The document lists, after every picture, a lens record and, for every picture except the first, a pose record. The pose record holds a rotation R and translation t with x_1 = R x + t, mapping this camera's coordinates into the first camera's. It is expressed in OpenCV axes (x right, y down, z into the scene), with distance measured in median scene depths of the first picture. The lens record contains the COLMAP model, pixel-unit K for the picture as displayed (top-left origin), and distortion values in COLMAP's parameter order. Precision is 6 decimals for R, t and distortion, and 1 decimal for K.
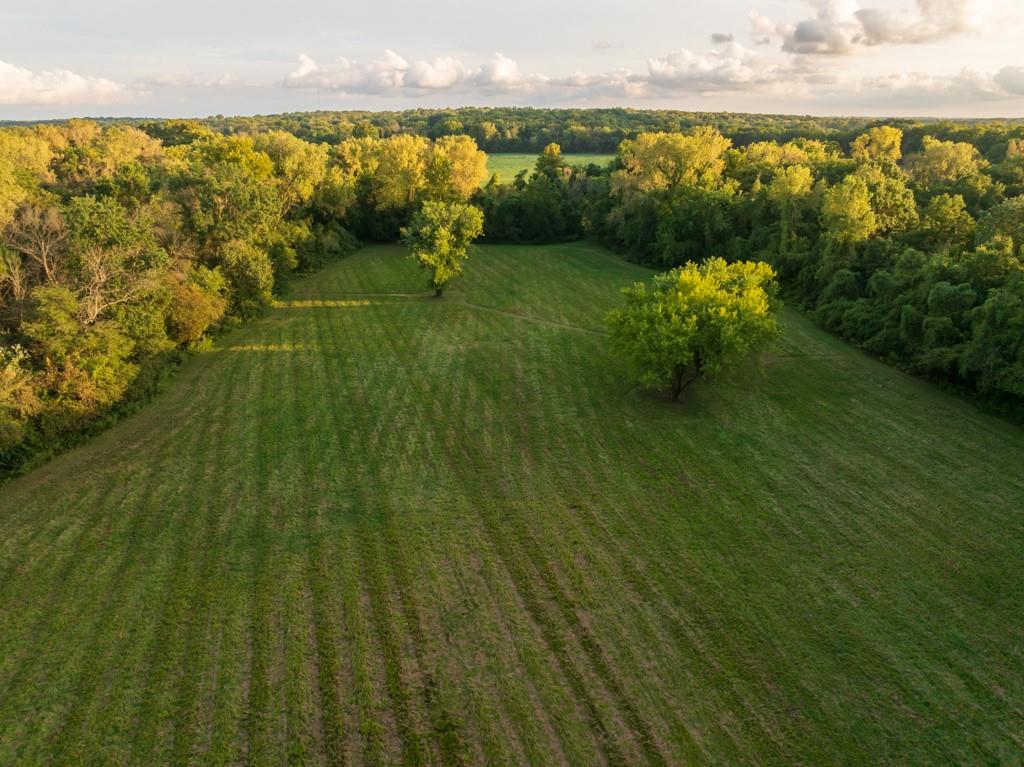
lens RADIAL K [[716.4, 0, 512.0], [0, 716.4, 383.5], [0, 0, 1]] dist [-0.045821, -0.002882]
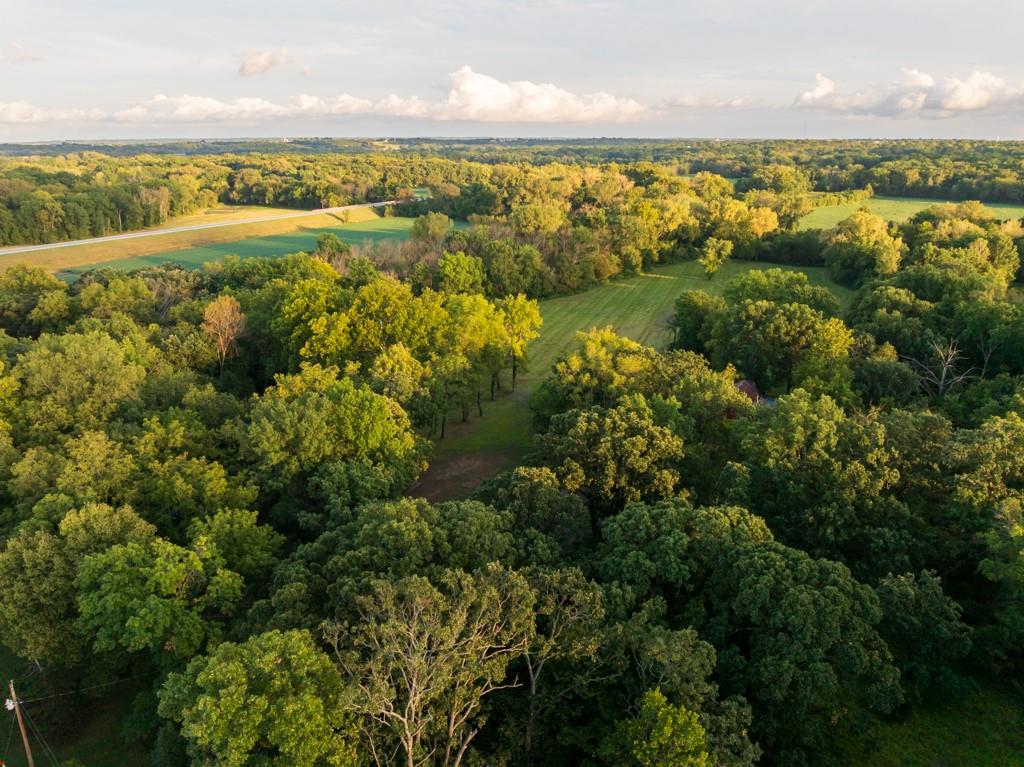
lens RADIAL K [[716.4, 0, 512.0], [0, 716.4, 383.5], [0, 0, 1]] dist [-0.045821, -0.002882]
pose [[0.797332, 0.196177, -0.570769, 0.771153], [-0.208783, 0.976966, 0.044130, 0.235582], [0.566279, 0.083981, 0.819924, -1.202361]]
